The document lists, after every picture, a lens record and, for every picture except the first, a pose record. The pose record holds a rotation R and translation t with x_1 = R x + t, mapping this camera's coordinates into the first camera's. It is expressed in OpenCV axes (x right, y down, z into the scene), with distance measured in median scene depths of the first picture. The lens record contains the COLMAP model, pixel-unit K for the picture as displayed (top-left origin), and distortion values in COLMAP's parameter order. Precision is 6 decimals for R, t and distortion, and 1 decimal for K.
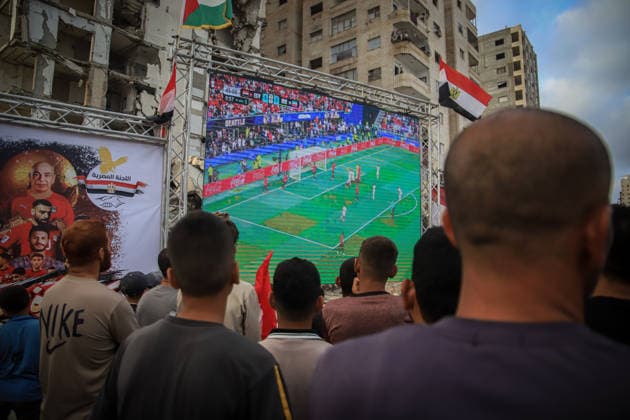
lens RADIAL K [[425.5, 0, 315.0], [0, 425.5, 210.0], [0, 0, 1]] dist [-0.122612, 0.083495]
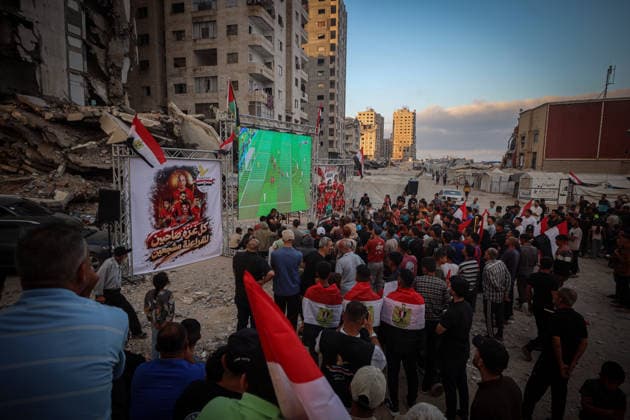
lens RADIAL K [[342.3, 0, 303.9], [0, 342.3, 202.6], [0, 0, 1]] dist [-0.003004, -0.000008]
pose [[0.921249, -0.042257, 0.386671, -0.081444], [-0.041141, 0.977920, 0.204892, -0.040702], [-0.386791, -0.204664, 0.899169, -0.109152]]
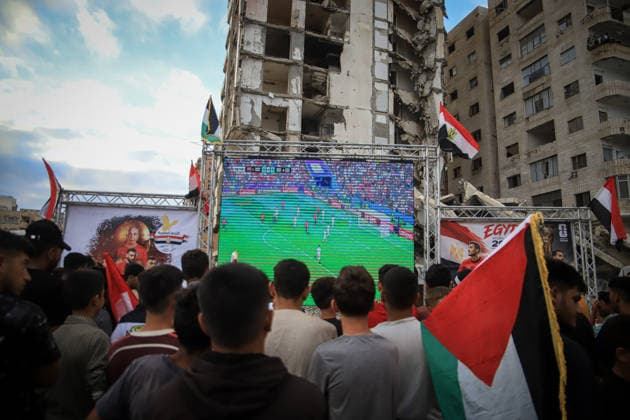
lens RADIAL K [[425.5, 0, 315.0], [0, 425.5, 210.0], [0, 0, 1]] dist [-0.122612, 0.083495]
pose [[0.858644, -0.083779, -0.505679, 0.097322], [0.037577, 0.994186, -0.100908, 0.002163], [0.511193, 0.067643, 0.856800, -0.015833]]
